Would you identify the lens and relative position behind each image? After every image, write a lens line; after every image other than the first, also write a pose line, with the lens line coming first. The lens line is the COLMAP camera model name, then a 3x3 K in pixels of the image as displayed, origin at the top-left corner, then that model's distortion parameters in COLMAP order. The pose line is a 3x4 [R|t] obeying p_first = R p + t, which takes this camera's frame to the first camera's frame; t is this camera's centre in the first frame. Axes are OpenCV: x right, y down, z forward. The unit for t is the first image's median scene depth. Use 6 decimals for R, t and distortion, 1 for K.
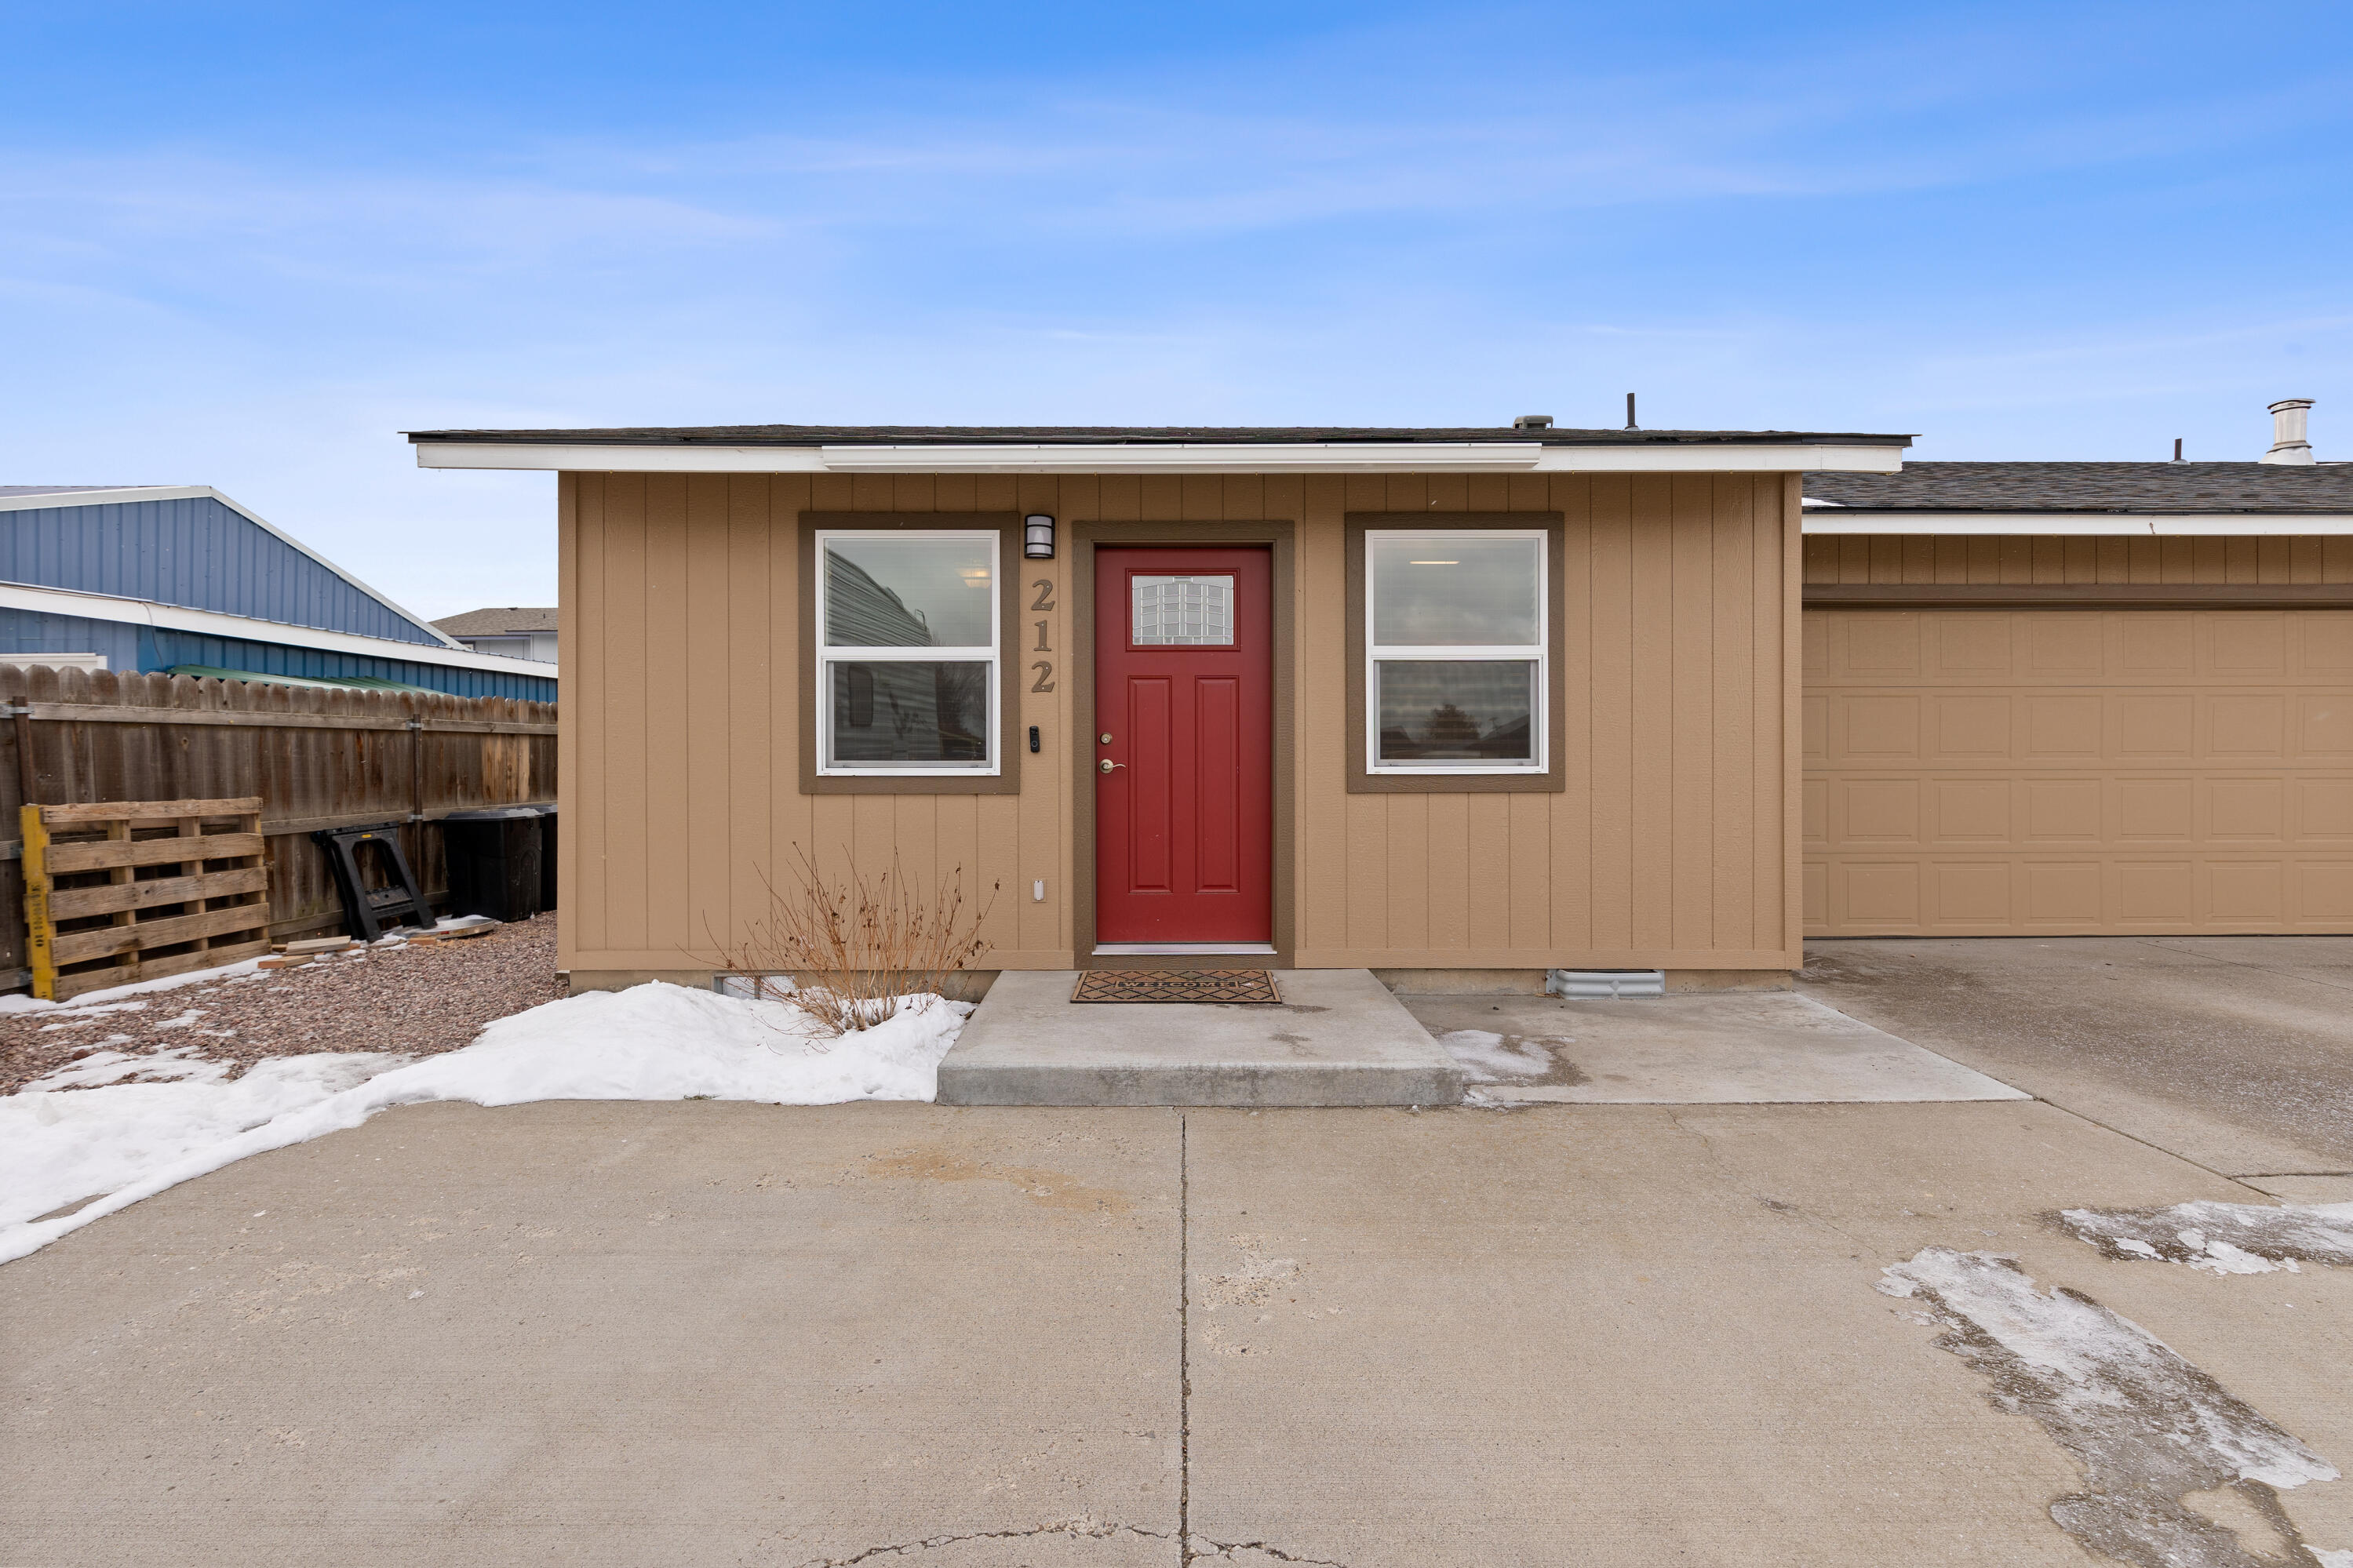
lens RADIAL K [[1020.9, 0, 1185.7], [0, 1020.9, 777.6], [0, 0, 1]] dist [0.000527, -0.000238]
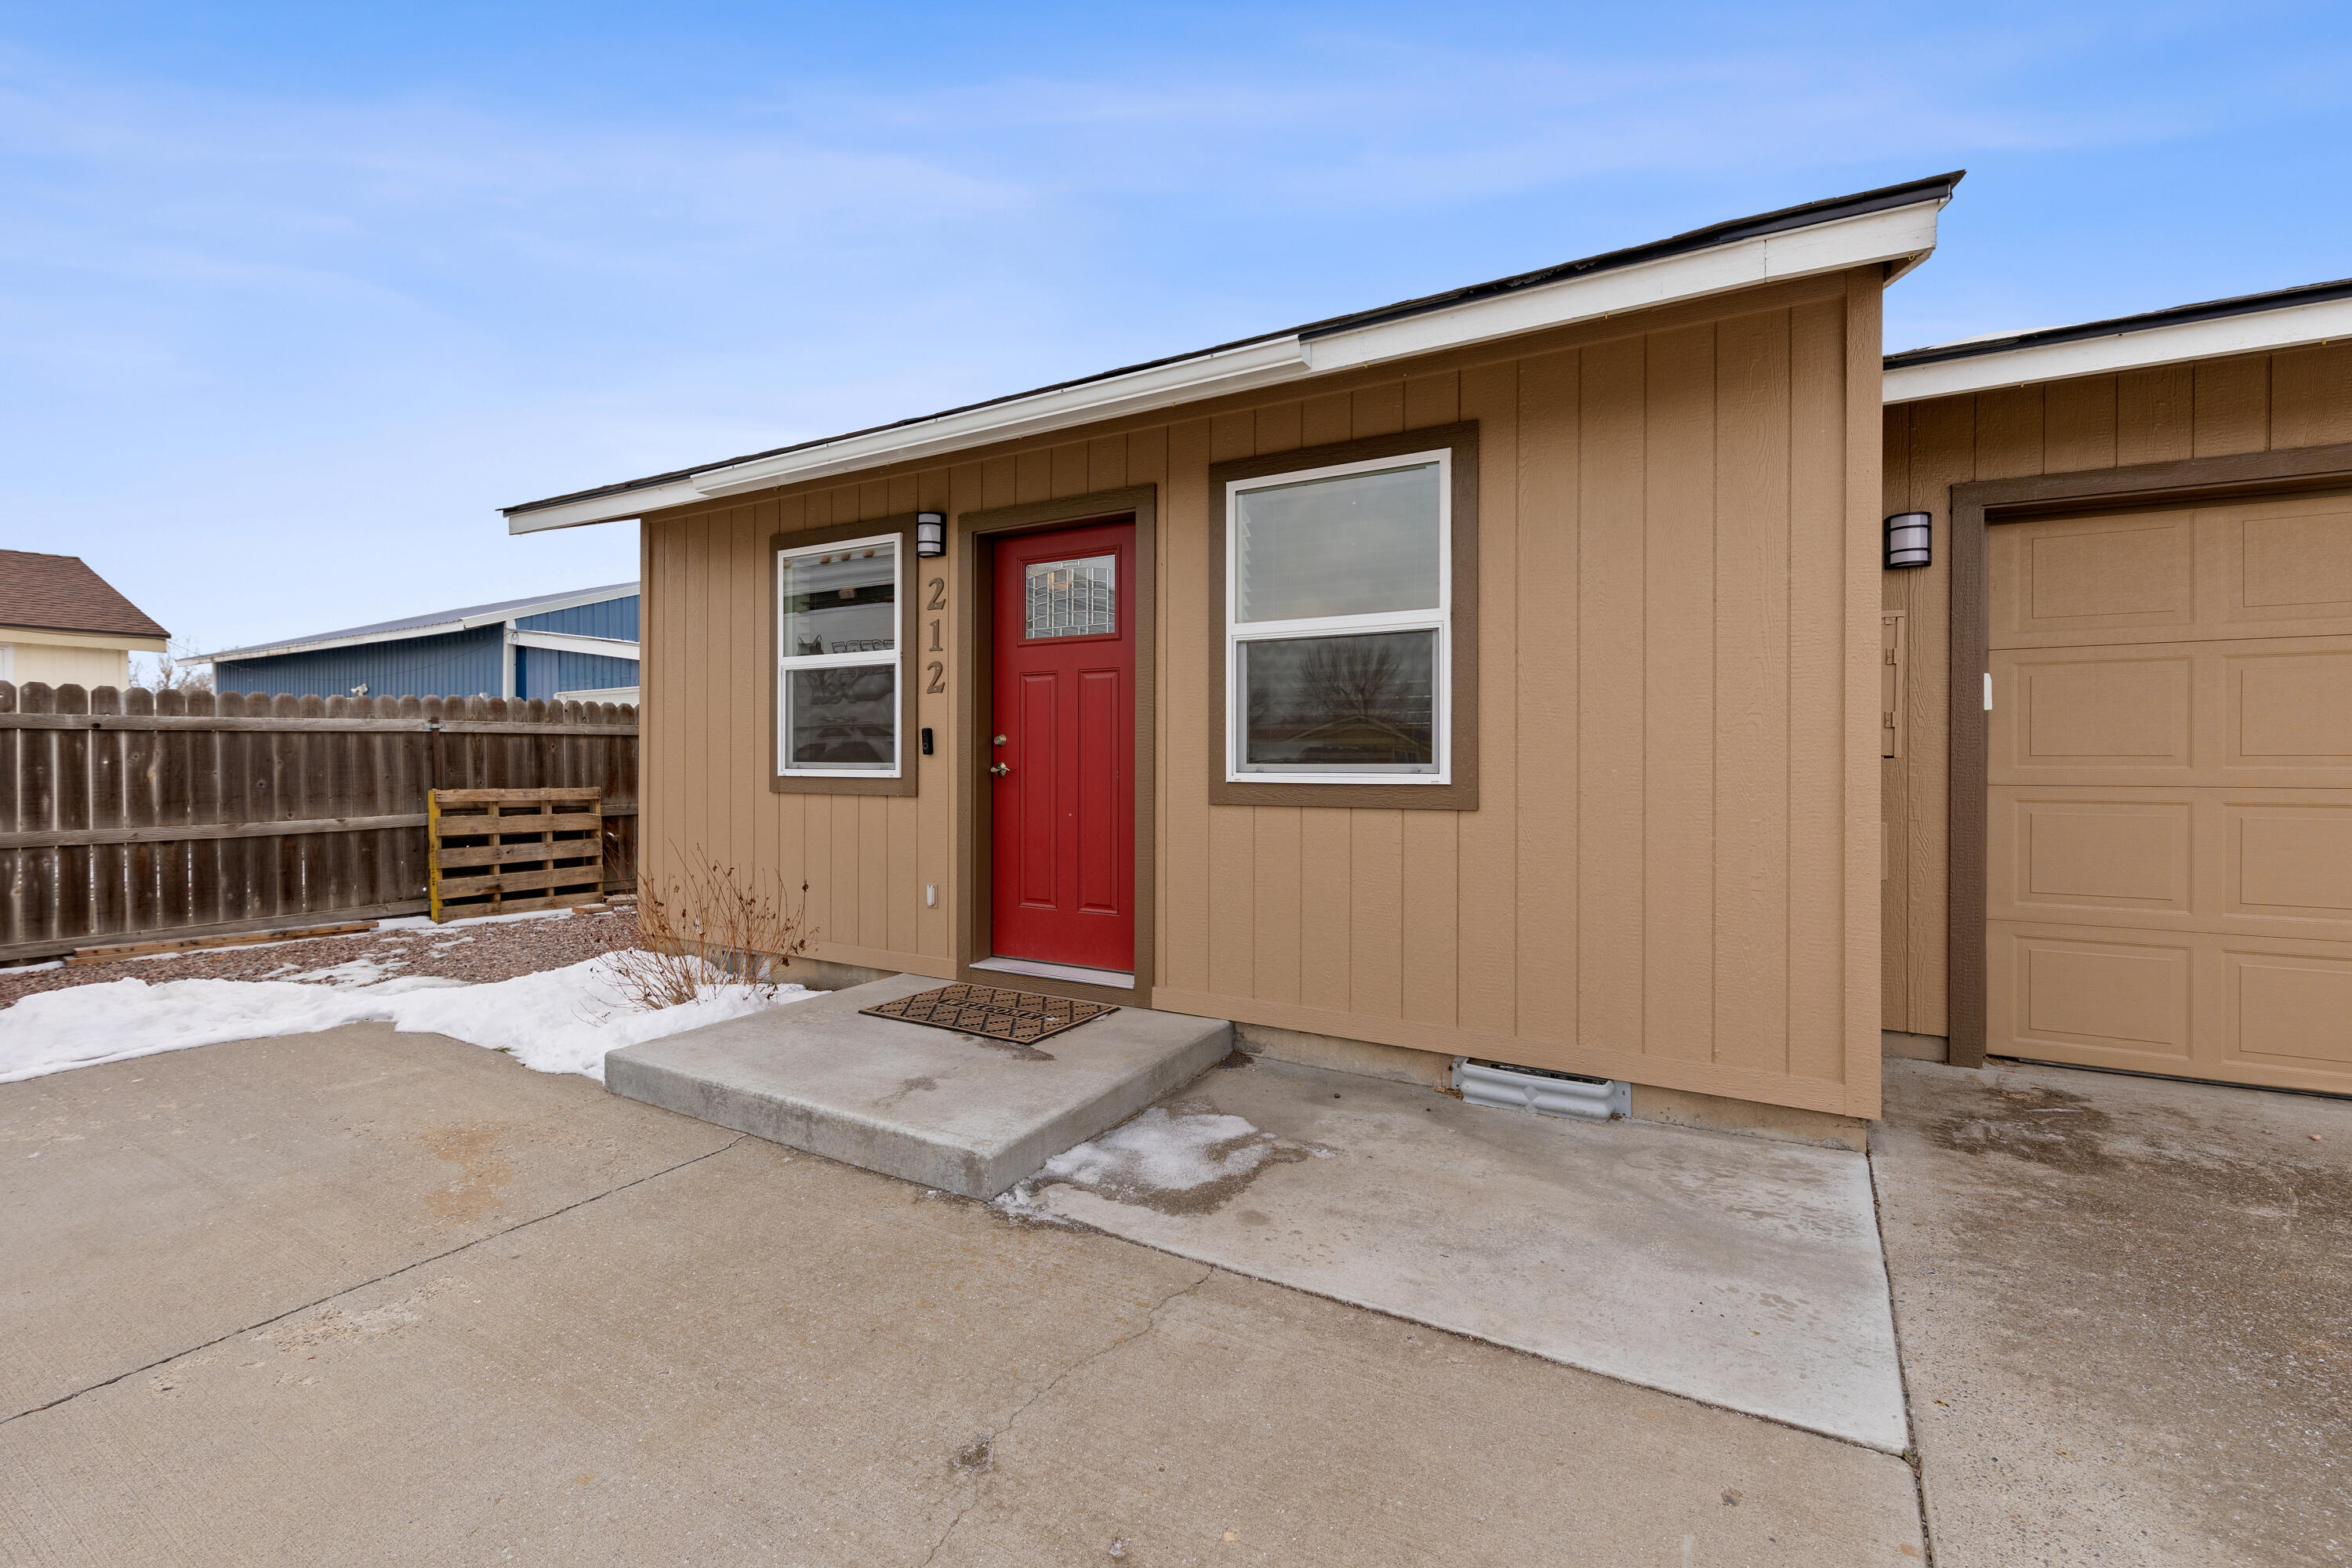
lens RADIAL K [[1020.6, 0, 1185.2], [0, 1020.6, 777.6], [0, 0, 1]] dist [0.000527, -0.000238]
pose [[0.857679, 0.012169, -0.514042, 0.562060], [-0.013880, 0.999904, 0.000513, -0.006527], [0.513999, 0.006695, 0.857765, 0.282491]]
